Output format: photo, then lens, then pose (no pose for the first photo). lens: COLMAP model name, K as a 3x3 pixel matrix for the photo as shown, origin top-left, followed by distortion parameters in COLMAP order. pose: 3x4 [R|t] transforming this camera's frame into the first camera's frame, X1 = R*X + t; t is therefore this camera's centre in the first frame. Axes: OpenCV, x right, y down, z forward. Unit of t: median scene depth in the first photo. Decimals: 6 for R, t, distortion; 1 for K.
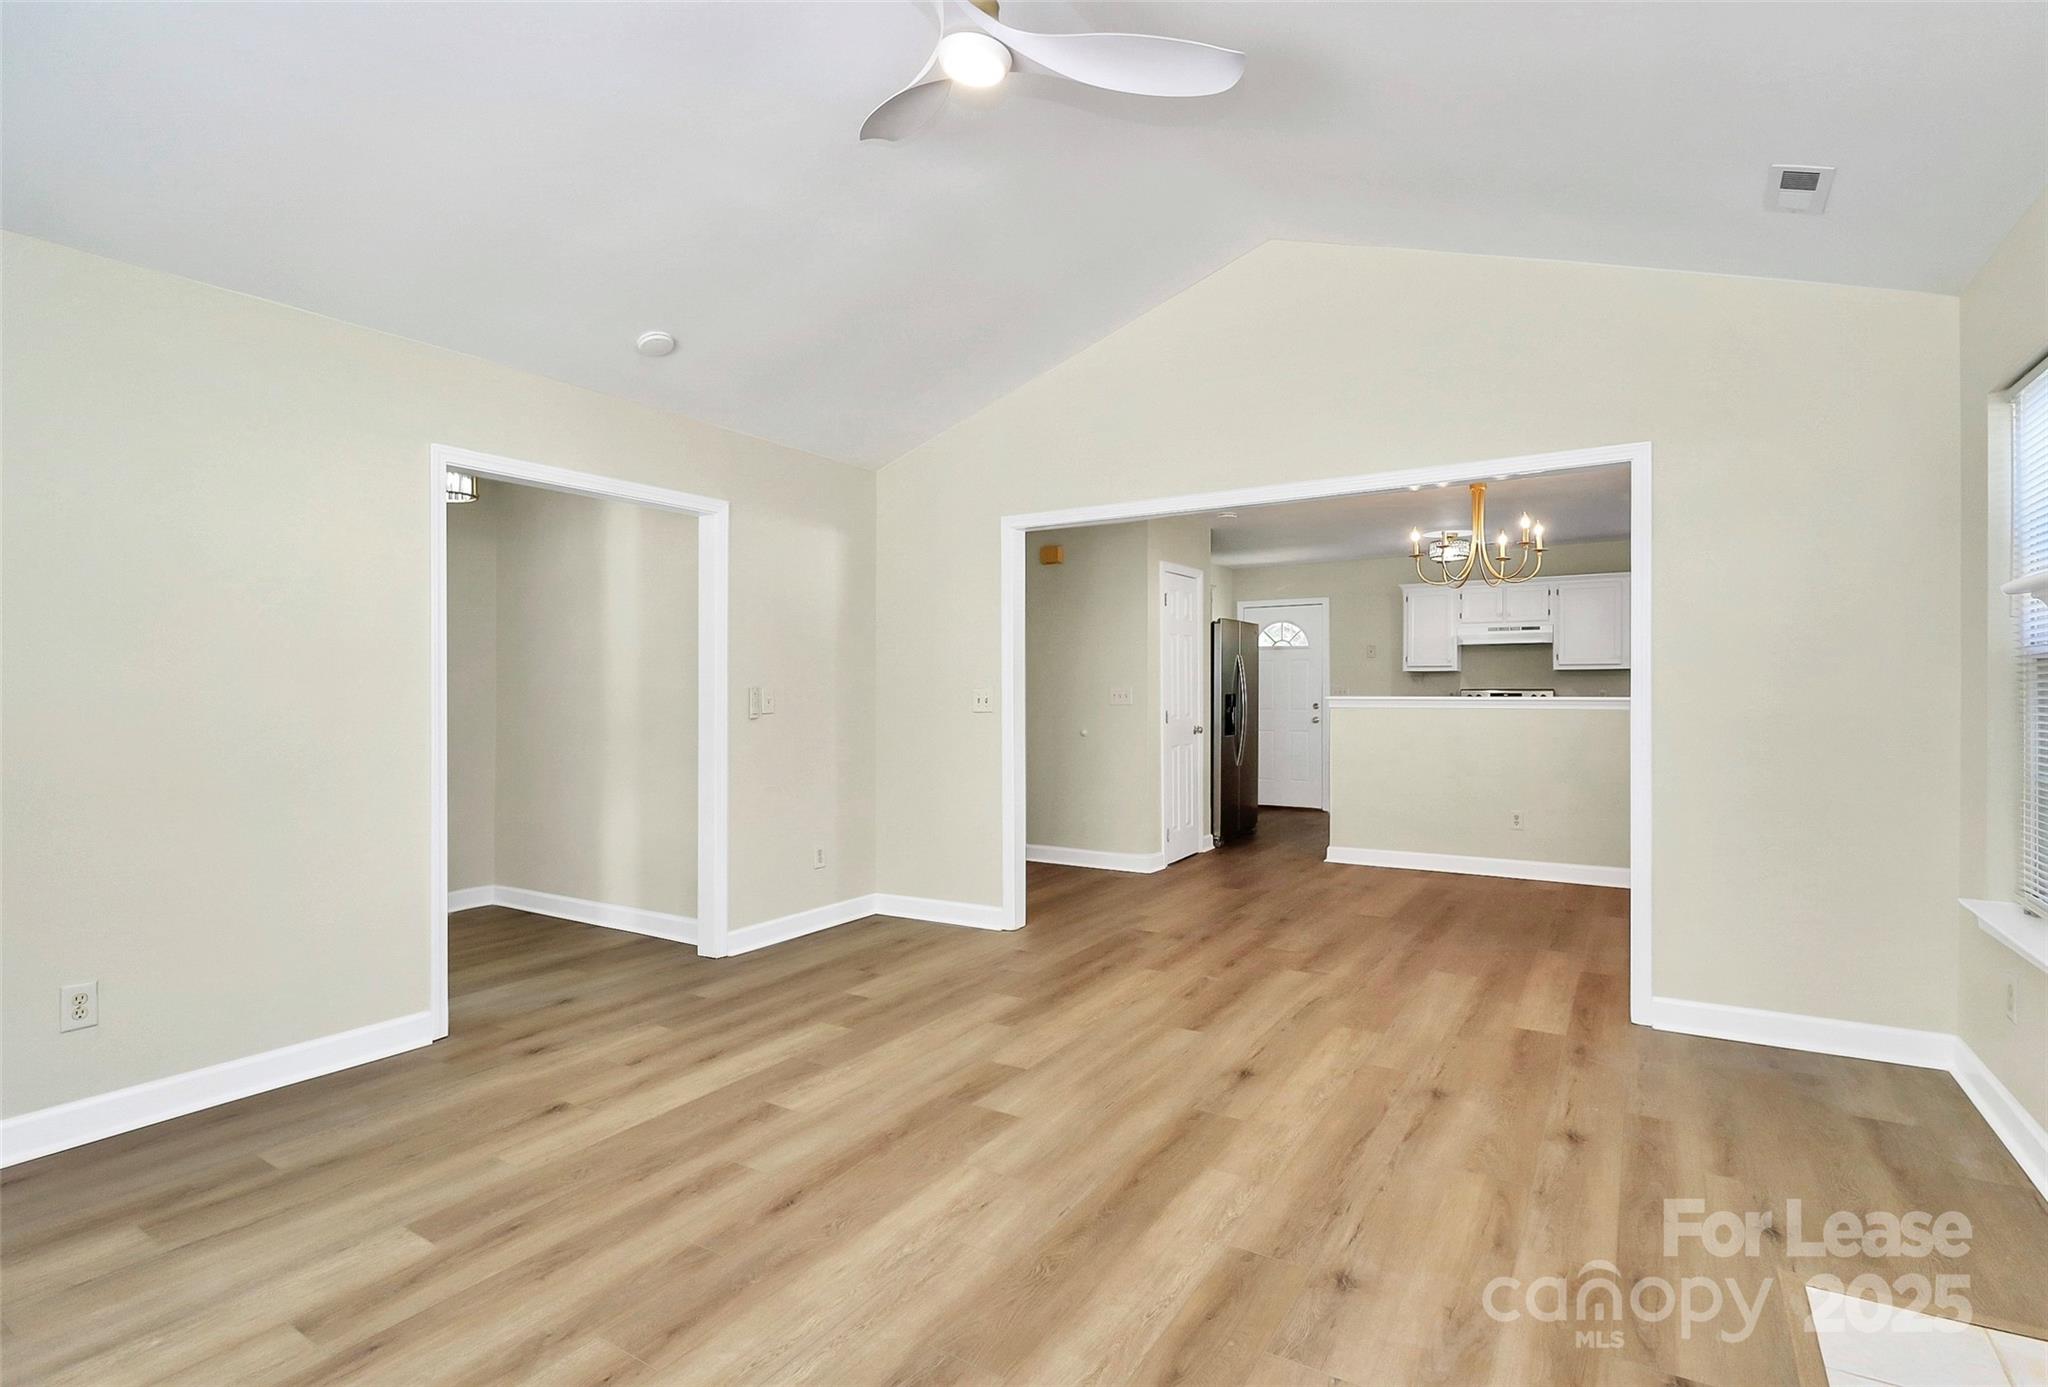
lens RADIAL K [[983.1, 0, 1049.4], [0, 983.1, 684.8], [0, 0, 1]] dist [0.000486, 0.000087]
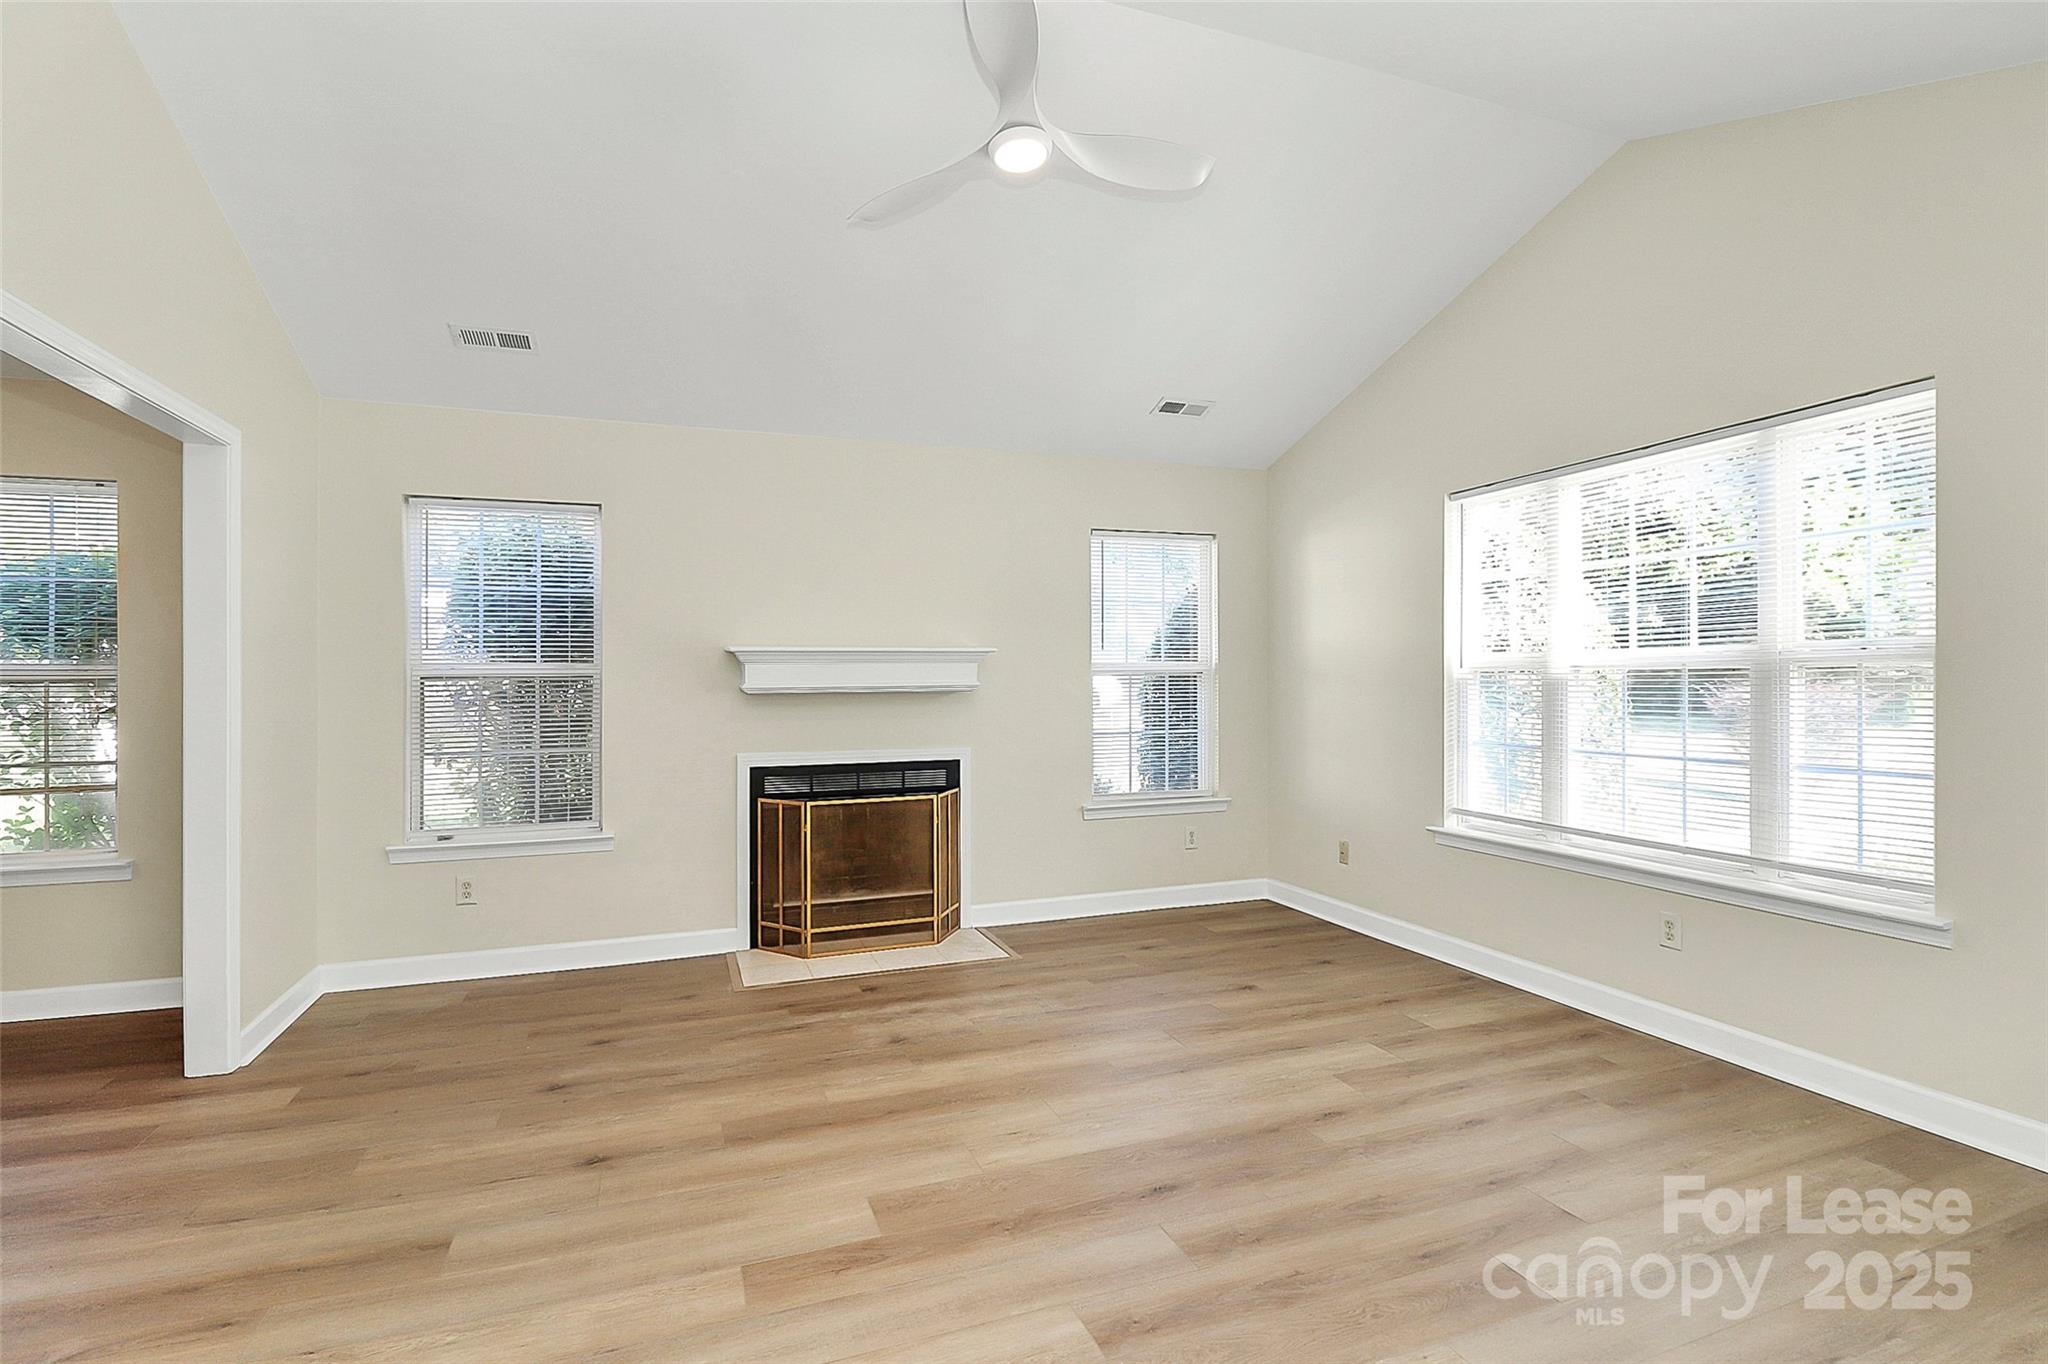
lens RADIAL K [[969.1, 0, 1024.0], [0, 969.1, 682.0], [0, 0, 1]] dist [0.002214, -0.012575]
pose [[-0.787903, 0.010357, 0.615712, -0.623250], [0.008564, 0.999946, -0.005861, 0.000833], [-0.615739, 0.000655, -0.787950, 1.499434]]
